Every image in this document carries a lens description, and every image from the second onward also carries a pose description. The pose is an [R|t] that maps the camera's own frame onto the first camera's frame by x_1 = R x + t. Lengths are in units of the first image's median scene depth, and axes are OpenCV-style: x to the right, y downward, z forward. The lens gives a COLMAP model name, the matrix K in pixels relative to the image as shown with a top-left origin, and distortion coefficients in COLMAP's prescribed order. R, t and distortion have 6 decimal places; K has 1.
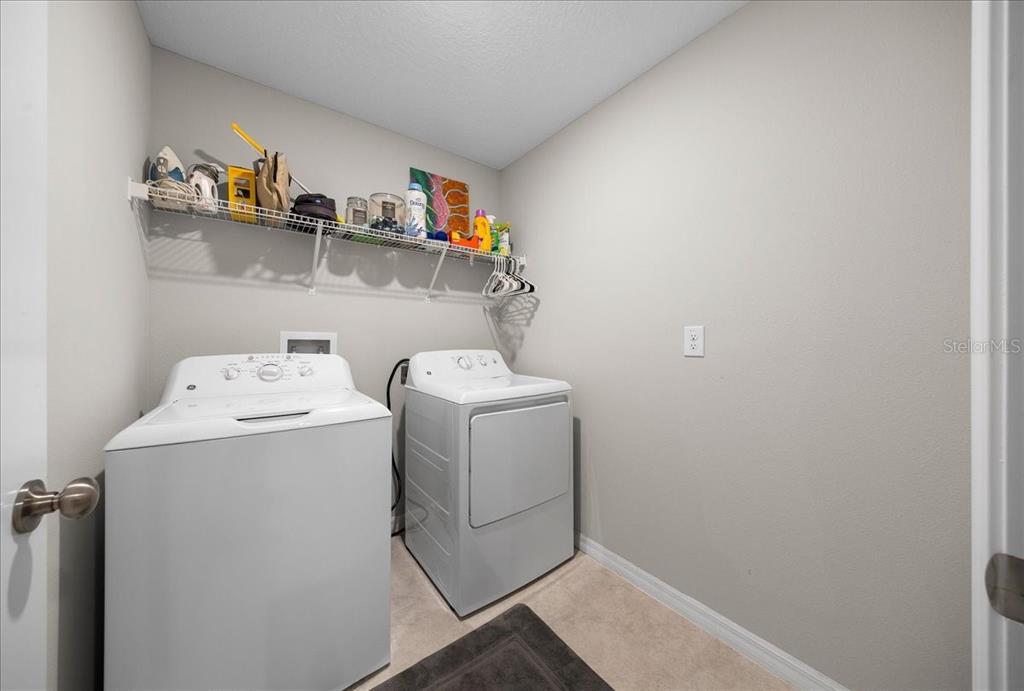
lens RADIAL K [[344.9, 0, 517.3], [0, 344.9, 343.2], [0, 0, 1]] dist [-0.000389, -0.000080]
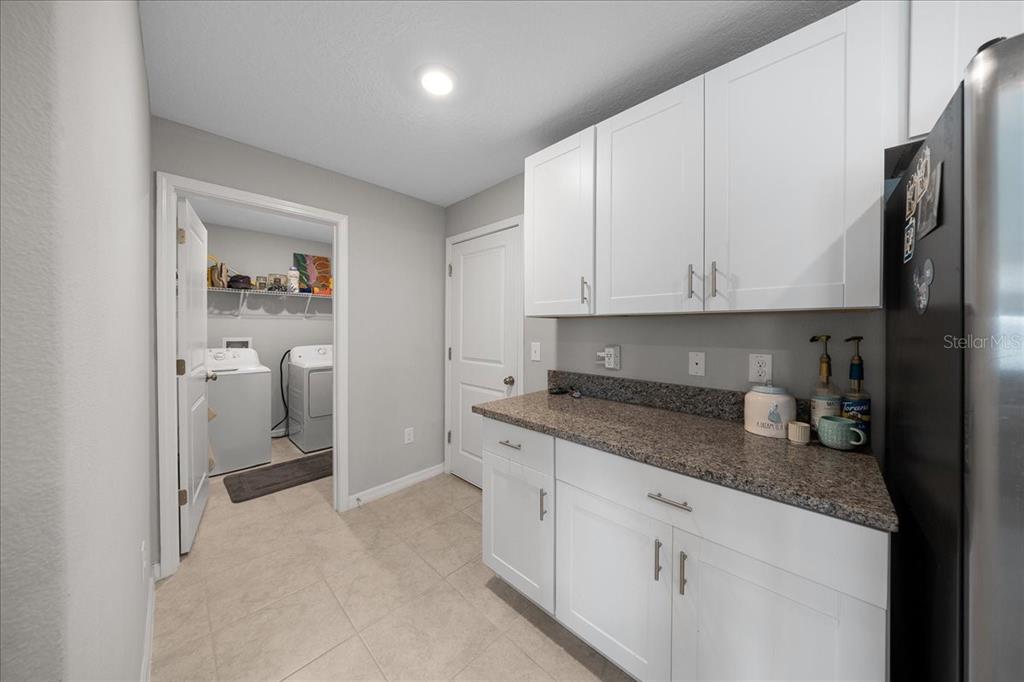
lens RADIAL K [[330.7, 0, 508.3], [0, 330.7, 333.8], [0, 0, 1]] dist [-0.000916, -0.000021]
pose [[0.989257, -0.001480, 0.146179, 0.741978], [0.000227, 0.999963, 0.008586, -0.072994], [-0.146186, -0.008461, 0.989221, -1.243952]]
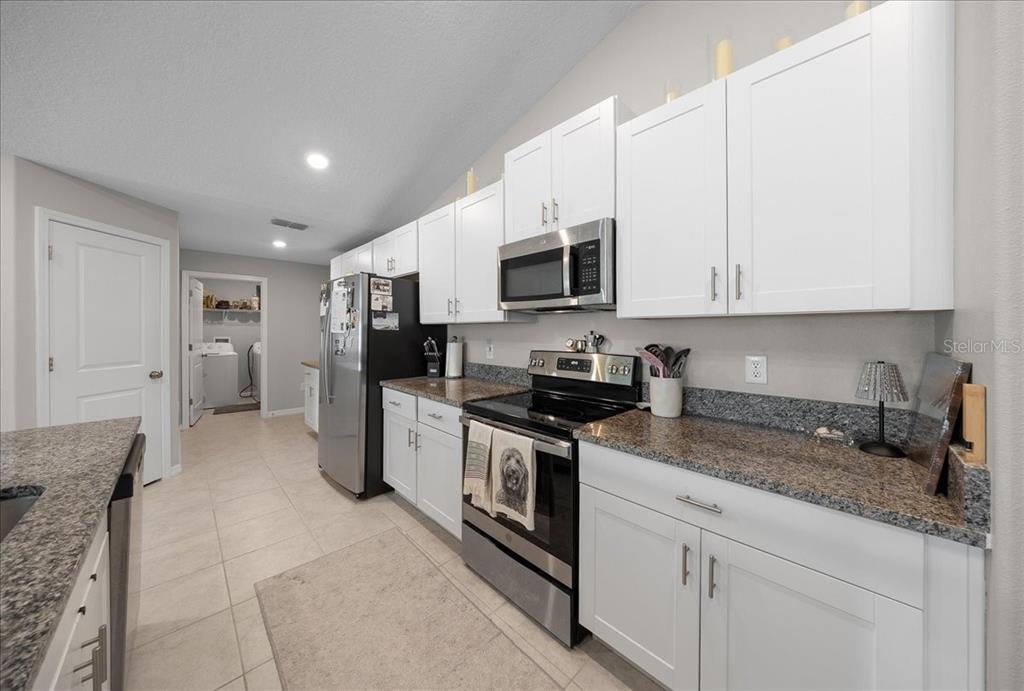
lens RADIAL K [[344.9, 0, 510.3], [0, 344.9, 338.0], [0, 0, 1]] dist [-0.000389, -0.000080]
pose [[0.993103, 0.002822, 0.117207, 1.975105], [-0.003850, 0.999956, 0.008542, -0.061690], [-0.117178, -0.008935, 0.993071, -2.943723]]
